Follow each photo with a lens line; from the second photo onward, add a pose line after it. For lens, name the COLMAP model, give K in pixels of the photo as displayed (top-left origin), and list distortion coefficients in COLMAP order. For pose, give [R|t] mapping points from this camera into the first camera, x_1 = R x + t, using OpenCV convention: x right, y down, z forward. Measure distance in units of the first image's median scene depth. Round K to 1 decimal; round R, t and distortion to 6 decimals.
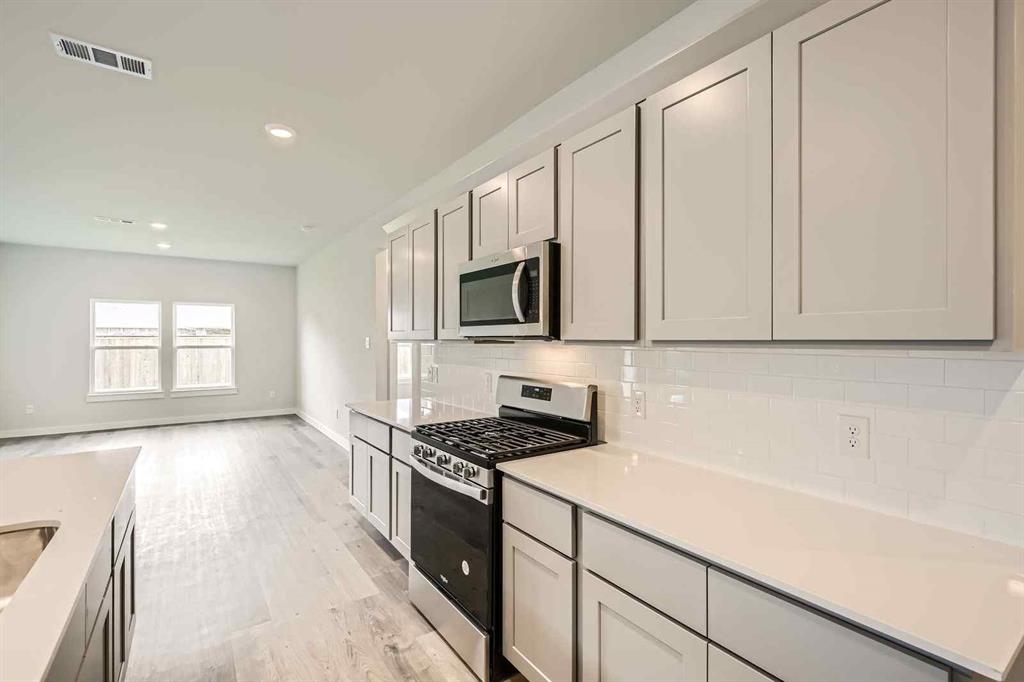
lens RADIAL K [[464.7, 0, 508.6], [0, 464.7, 337.8], [0, 0, 1]] dist [0.000372, 0.001553]
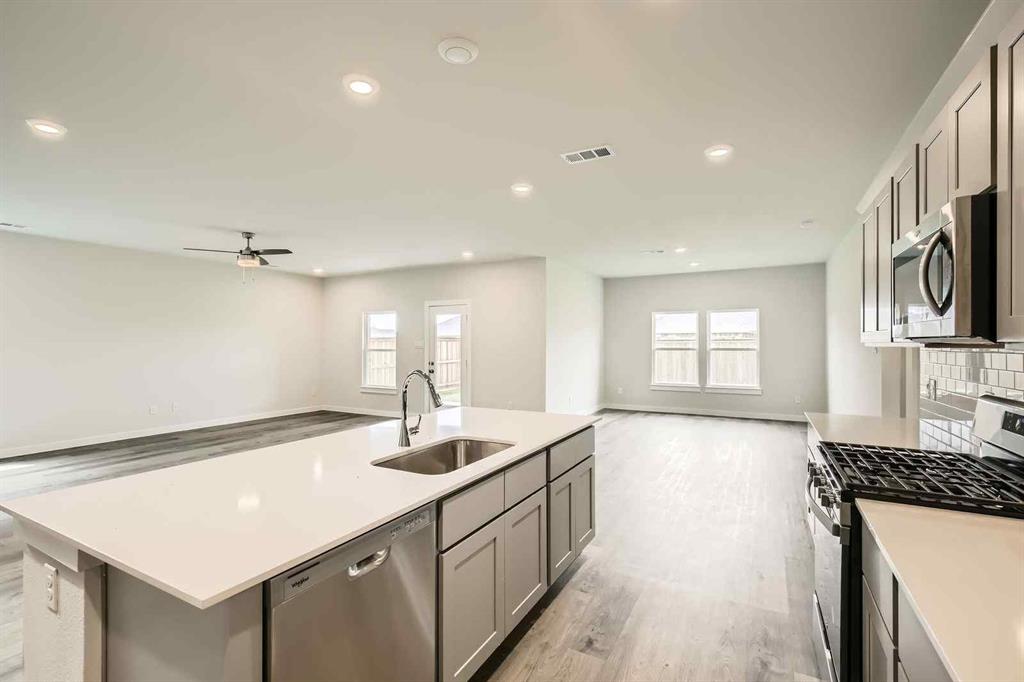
lens RADIAL K [[464.7, 0, 506.0], [0, 464.7, 344.2], [0, 0, 1]] dist [0.000372, 0.001553]
pose [[0.448086, 0.001054, -0.893990, 0.100197], [0.004992, 0.999981, 0.003680, 0.000089], [0.893976, -0.006112, 0.448072, 0.026079]]
